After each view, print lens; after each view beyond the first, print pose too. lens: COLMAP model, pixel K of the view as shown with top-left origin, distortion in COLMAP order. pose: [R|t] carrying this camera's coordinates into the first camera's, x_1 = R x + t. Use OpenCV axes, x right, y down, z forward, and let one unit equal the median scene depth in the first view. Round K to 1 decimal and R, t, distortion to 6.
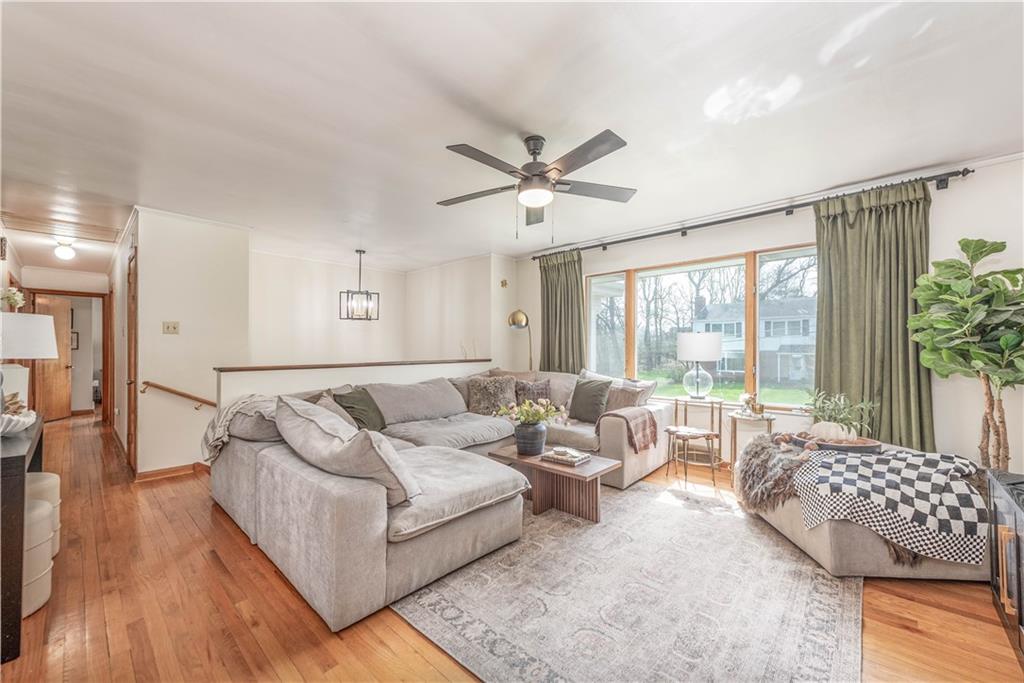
lens RADIAL K [[403.1, 0, 516.8], [0, 403.1, 355.2], [0, 0, 1]] dist [0.002358, 0.000169]
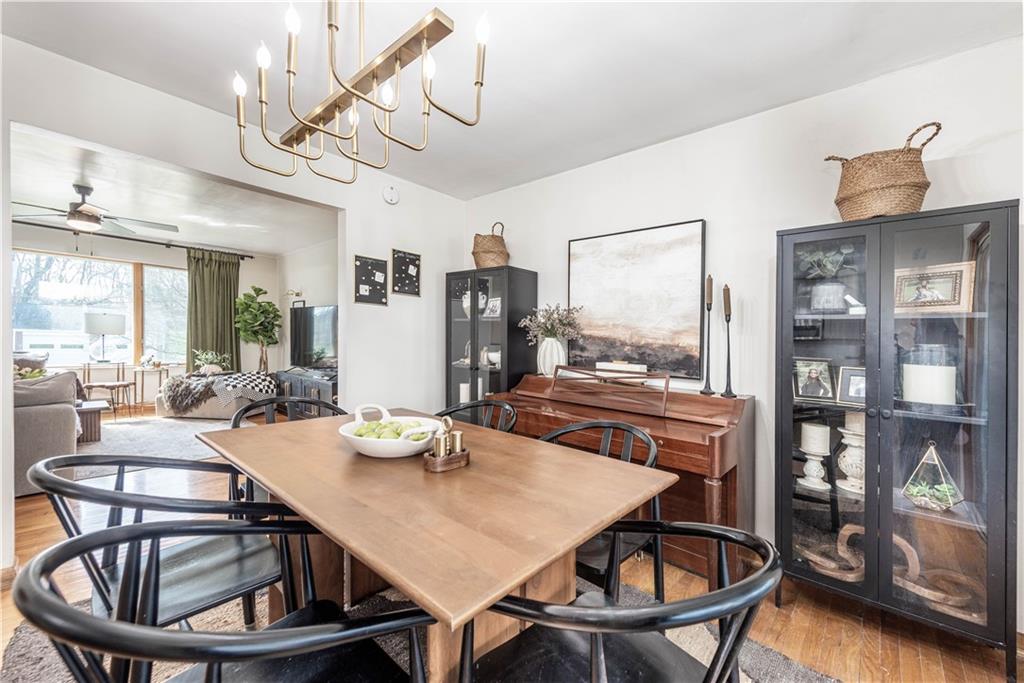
lens RADIAL K [[403.1, 0, 516.8], [0, 403.1, 355.2], [0, 0, 1]] dist [0.002358, 0.000169]
pose [[-0.024406, -0.037824, 0.998986, -1.424268], [-0.015859, 0.999173, 0.037444, 0.015036], [-0.999576, -0.014929, -0.024986, -0.551826]]
